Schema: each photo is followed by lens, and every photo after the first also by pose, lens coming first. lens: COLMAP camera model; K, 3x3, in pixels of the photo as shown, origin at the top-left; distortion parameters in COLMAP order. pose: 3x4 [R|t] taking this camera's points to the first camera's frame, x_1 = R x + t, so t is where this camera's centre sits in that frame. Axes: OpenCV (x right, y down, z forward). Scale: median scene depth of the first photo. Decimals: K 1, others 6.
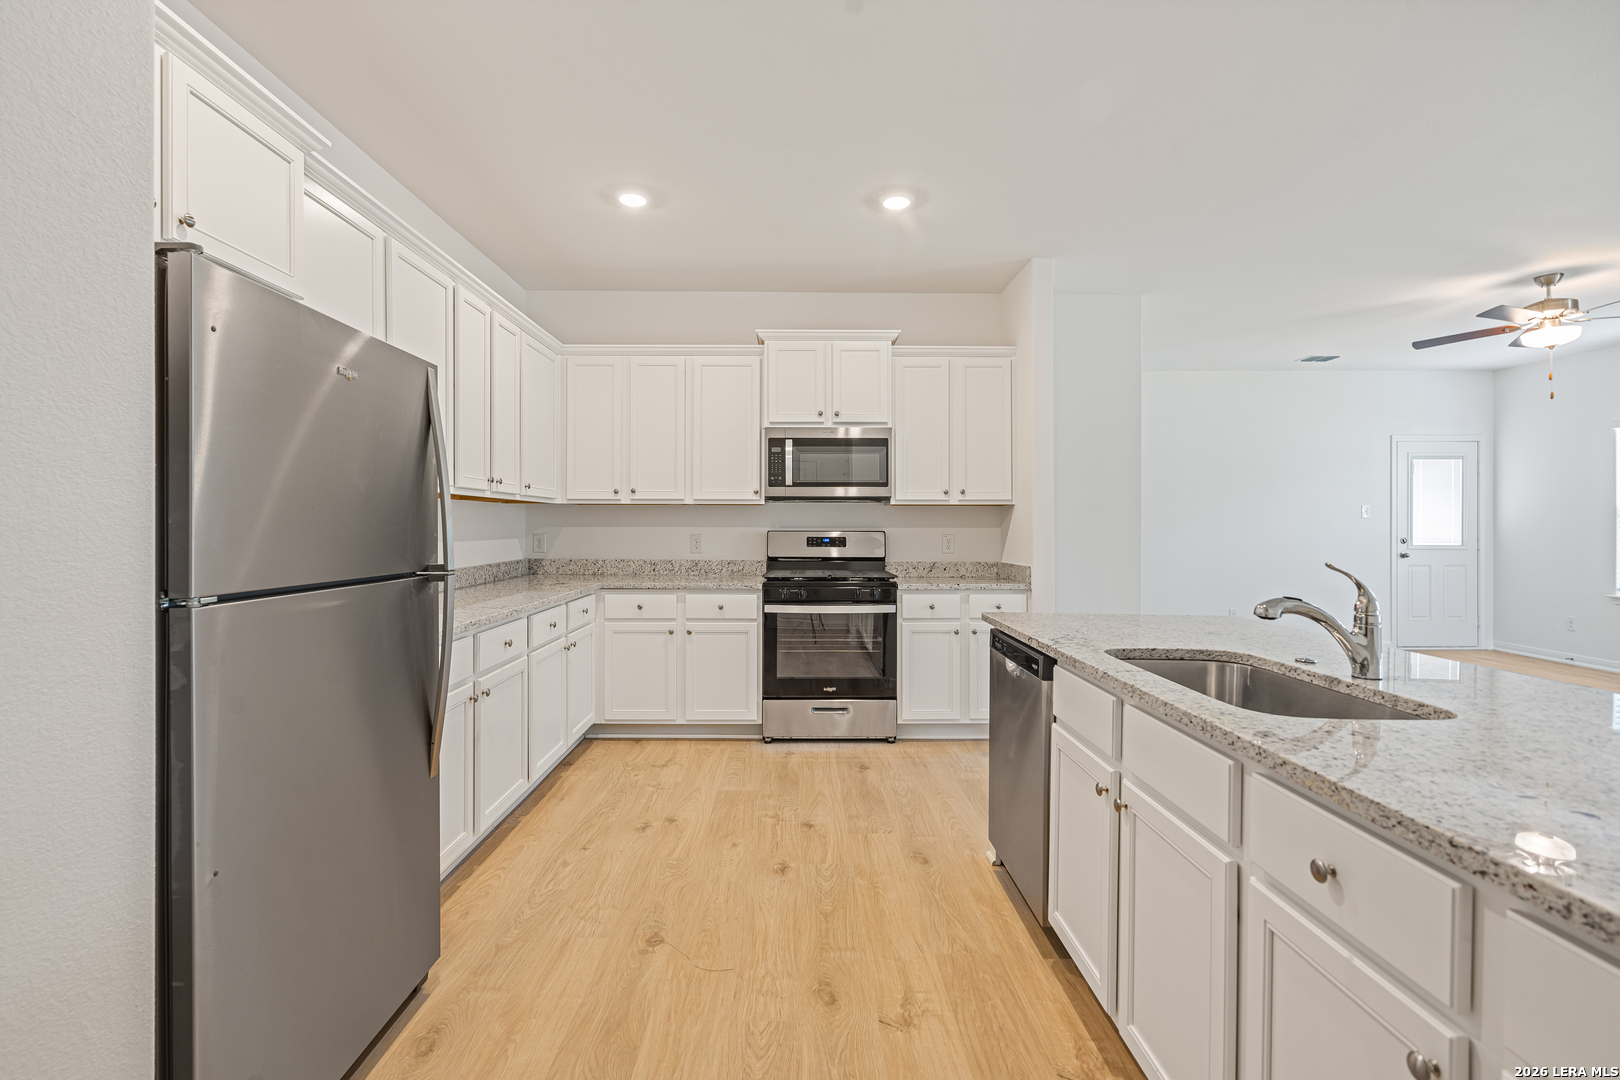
lens RADIAL K [[756.8, 0, 810.0], [0, 756.8, 540.0], [0, 0, 1]] dist [-0.015581, -0.000202]
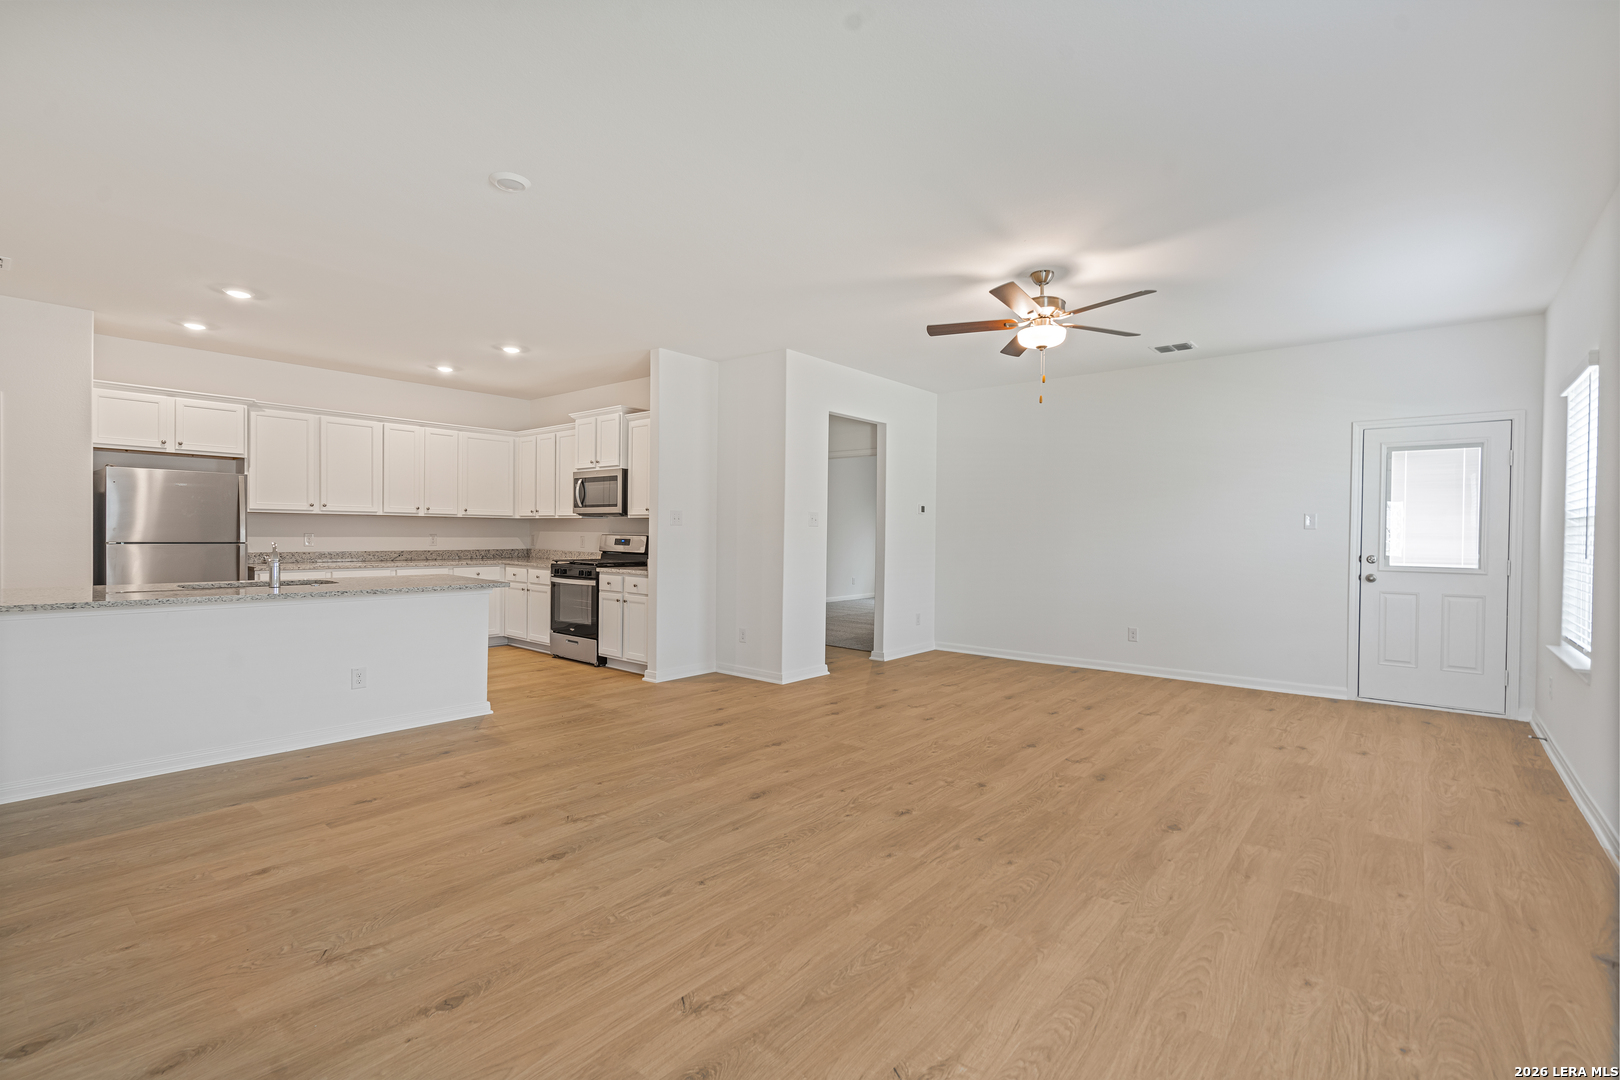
lens RADIAL K [[744.9, 0, 810.0], [0, 744.9, 540.0], [0, 0, 1]] dist [0.017610, 0.000127]
pose [[0.766810, 0.011592, -0.641769, 1.382250], [-0.025762, 0.999587, -0.012726, 0.009317], [0.641357, 0.026291, 0.766792, 0.073055]]
